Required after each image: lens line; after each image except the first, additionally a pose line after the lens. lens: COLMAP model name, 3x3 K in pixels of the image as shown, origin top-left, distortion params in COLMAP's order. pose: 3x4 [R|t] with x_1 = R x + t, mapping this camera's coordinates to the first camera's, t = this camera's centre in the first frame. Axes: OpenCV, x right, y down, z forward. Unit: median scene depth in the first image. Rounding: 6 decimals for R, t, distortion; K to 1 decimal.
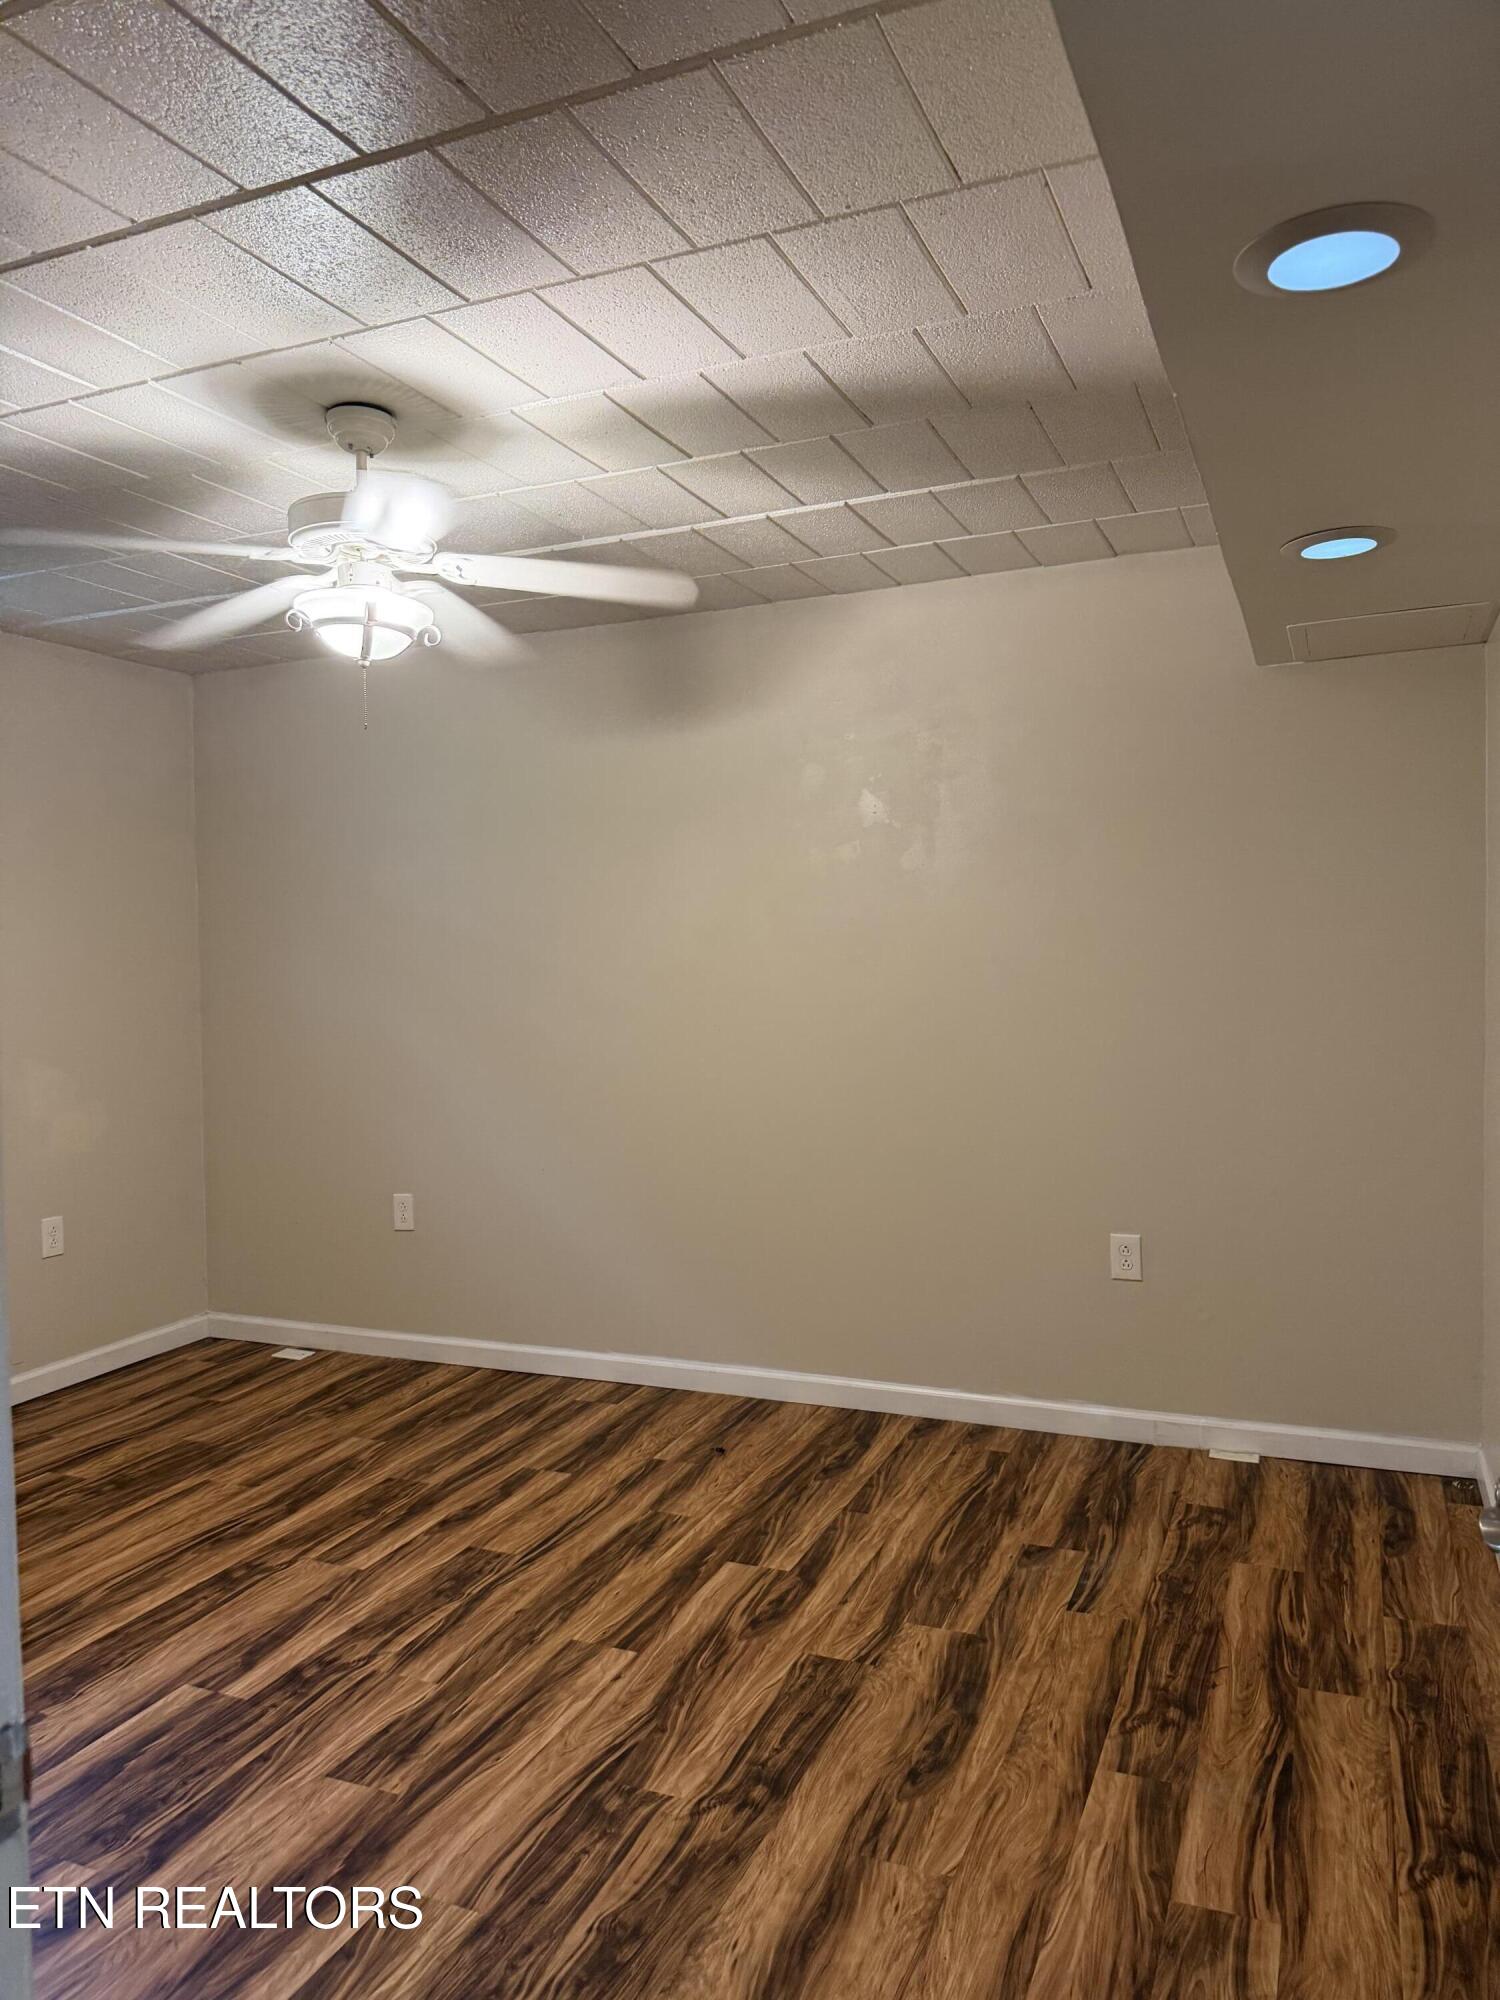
lens RADIAL K [[1463.6, 0, 725.3], [0, 1463.6, 993.8], [0, 0, 1]] dist [0.001807, -0.004378]
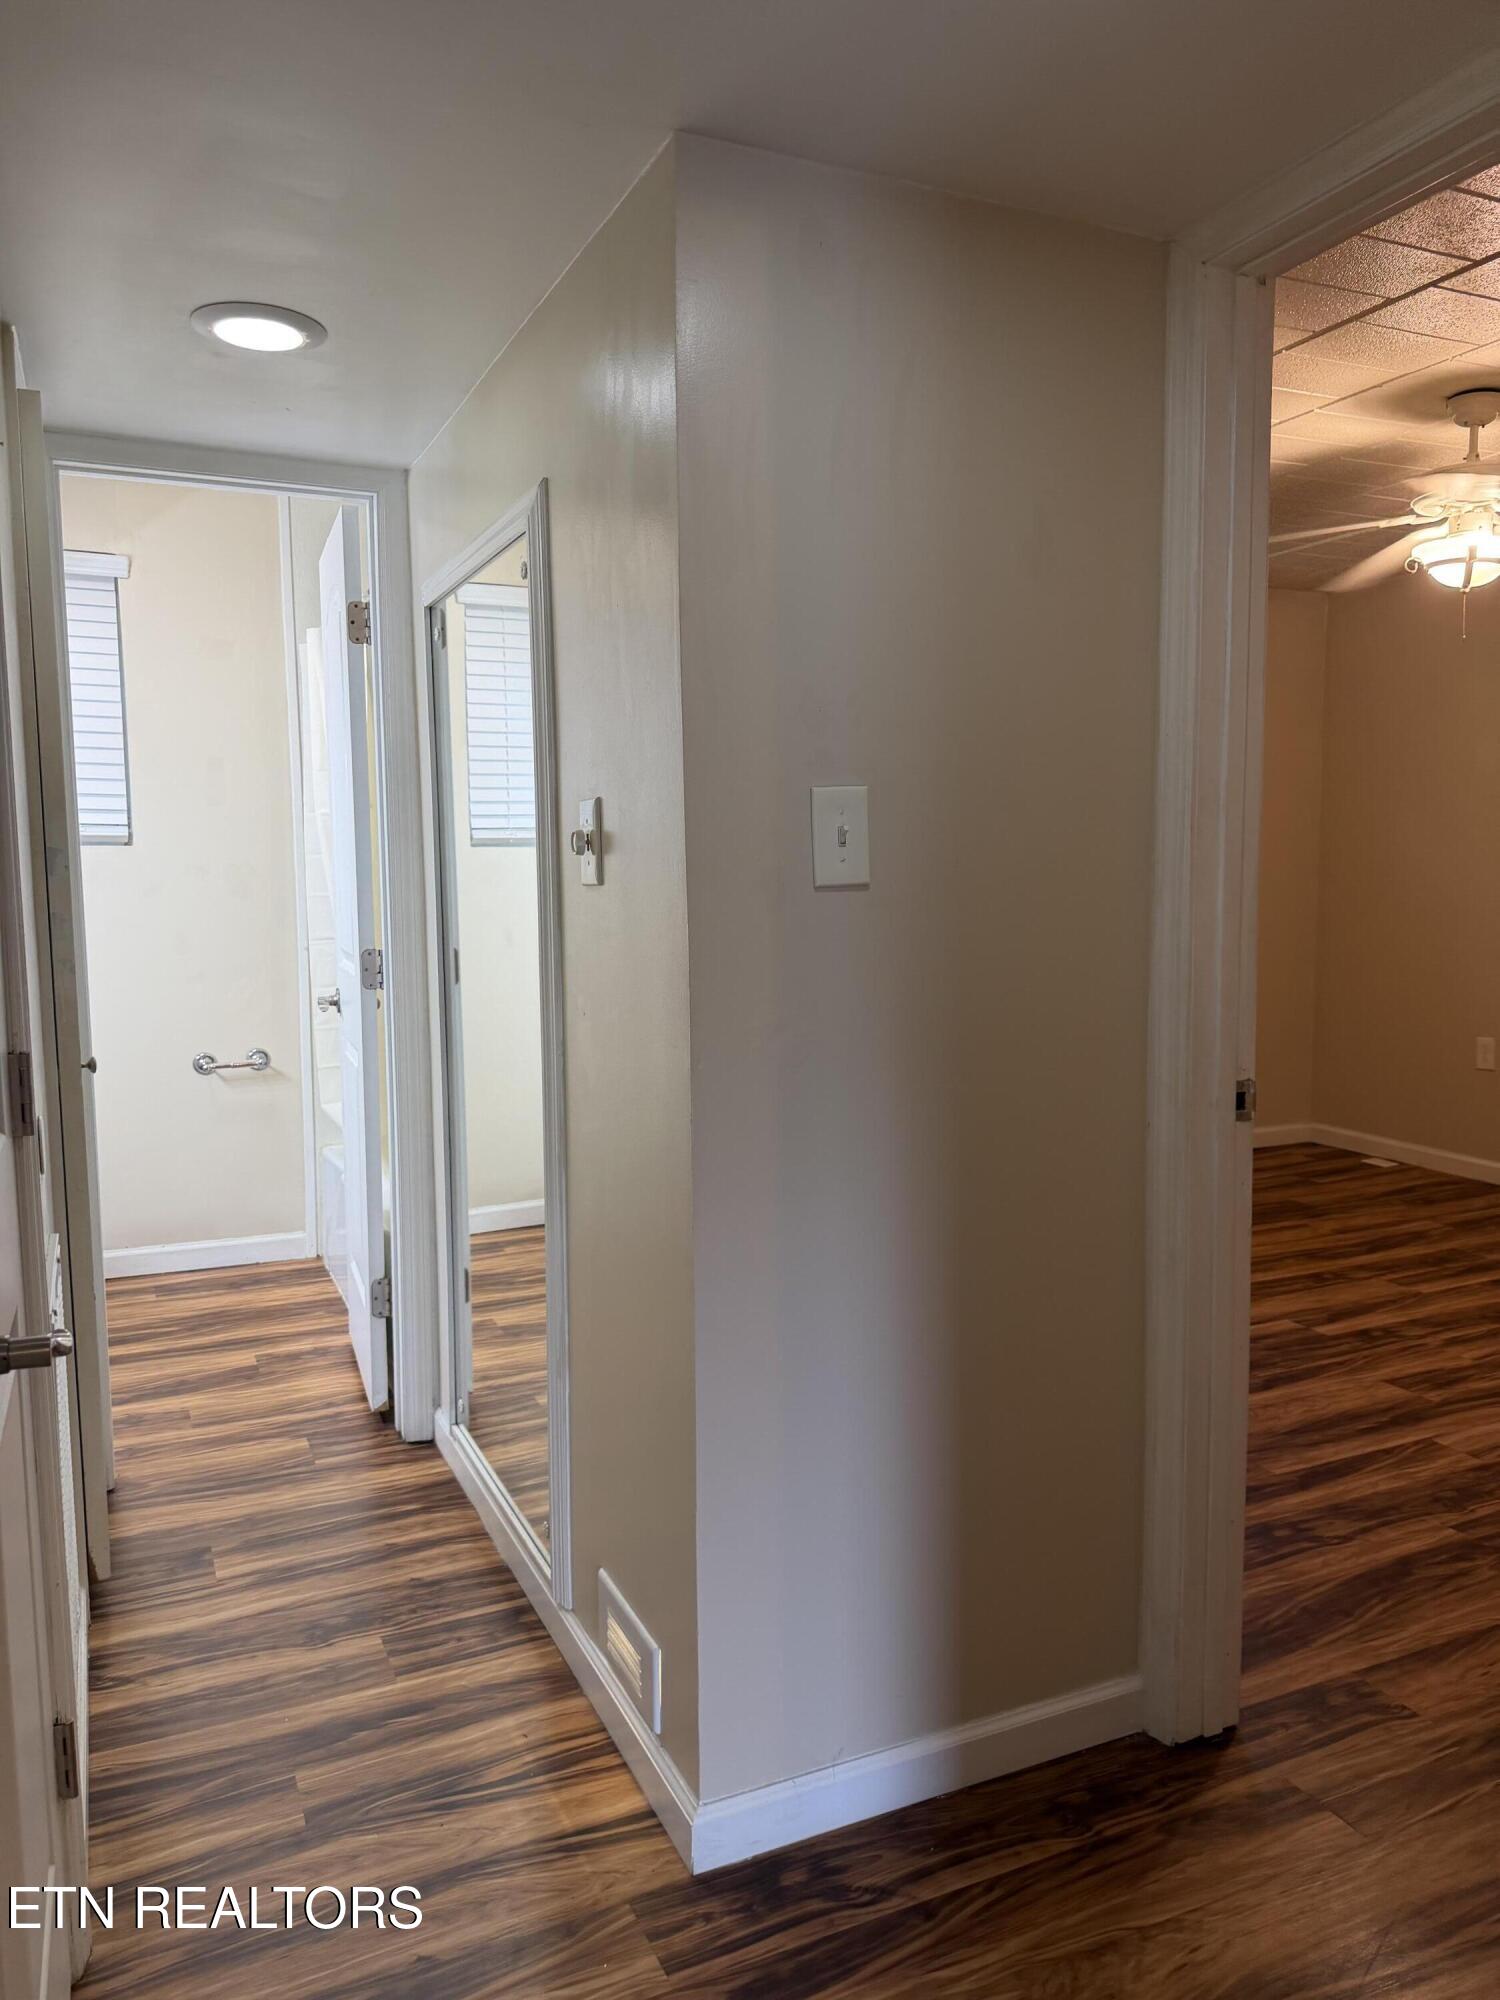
lens RADIAL K [[1424.1, 0, 750.0], [0, 1424.1, 1000.0], [0, 0, 1]] dist [0.111759, -0.145058]
pose [[0.755259, 0.076152, -0.650987, 0.144733], [-0.026314, 0.995950, 0.085977, 0.035534], [0.654898, -0.047804, 0.754204, -0.431034]]
